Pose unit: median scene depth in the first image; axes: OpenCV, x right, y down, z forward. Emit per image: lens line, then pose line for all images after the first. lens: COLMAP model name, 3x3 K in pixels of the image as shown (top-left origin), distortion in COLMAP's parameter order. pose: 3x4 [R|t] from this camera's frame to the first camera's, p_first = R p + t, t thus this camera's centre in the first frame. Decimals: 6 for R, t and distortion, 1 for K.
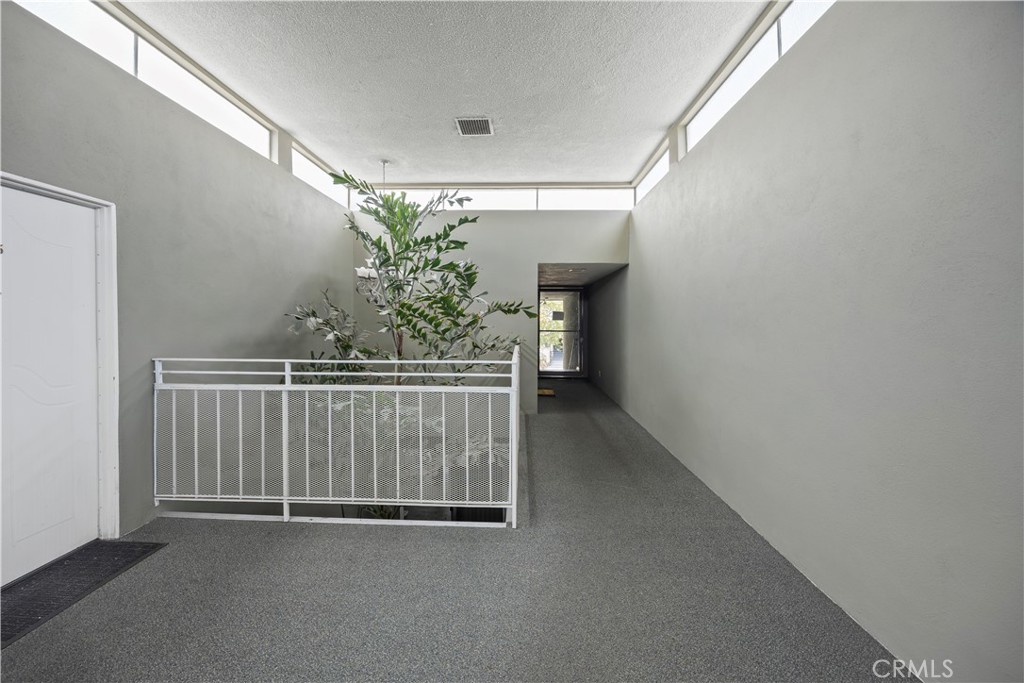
lens RADIAL K [[433.1, 0, 509.3], [0, 433.1, 322.4], [0, 0, 1]] dist [-0.000351, 0.000017]
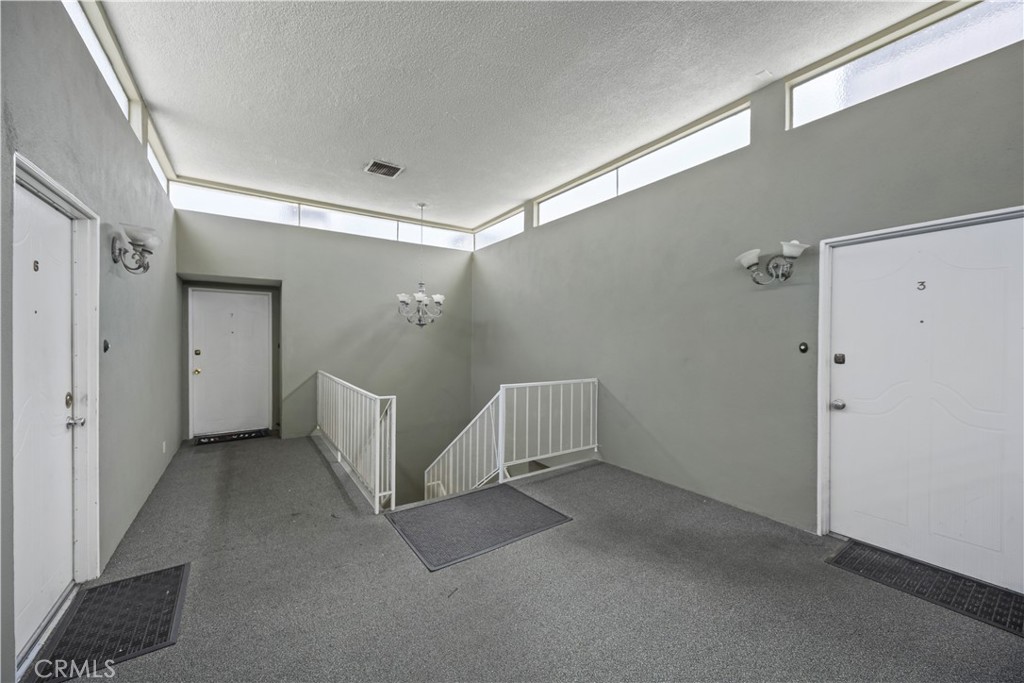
lens RADIAL K [[387.9, 0, 512.9], [0, 387.9, 347.8], [0, 0, 1]] dist [-0.009655, 0.000066]
pose [[0.803737, -0.025097, 0.594456, -0.327181], [0.009884, 0.999535, 0.028836, -0.003787], [-0.594903, -0.017301, 0.803611, -0.003705]]
